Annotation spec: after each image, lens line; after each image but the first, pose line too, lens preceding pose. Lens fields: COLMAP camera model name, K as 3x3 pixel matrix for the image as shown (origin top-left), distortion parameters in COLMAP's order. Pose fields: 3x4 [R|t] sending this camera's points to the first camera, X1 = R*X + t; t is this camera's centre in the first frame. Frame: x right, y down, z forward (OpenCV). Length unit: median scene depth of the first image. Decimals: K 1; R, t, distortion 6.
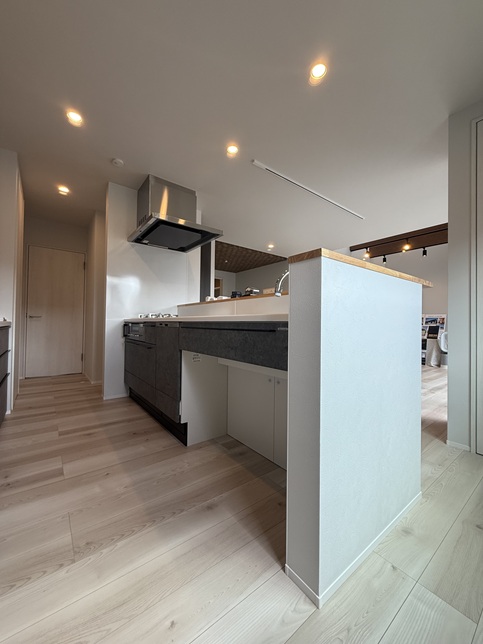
lens RADIAL K [[256.9, 0, 239.6], [0, 256.9, 322.7], [0, 0, 1]] dist [0.000129, 0.000453]
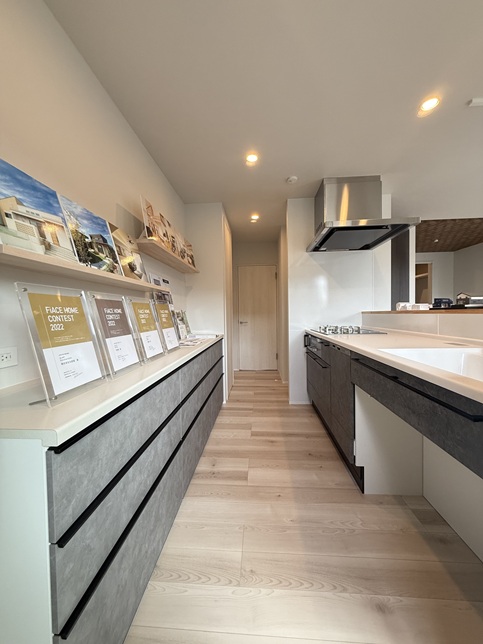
lens RADIAL K [[256.9, 0, 241.7], [0, 256.9, 321.8], [0, 0, 1]] dist [0.000129, 0.000453]
pose [[0.748849, -0.006507, -0.662708, 0.047602], [0.034996, 0.998945, 0.029736, -0.102670], [0.661816, -0.045460, 0.748287, 0.085152]]
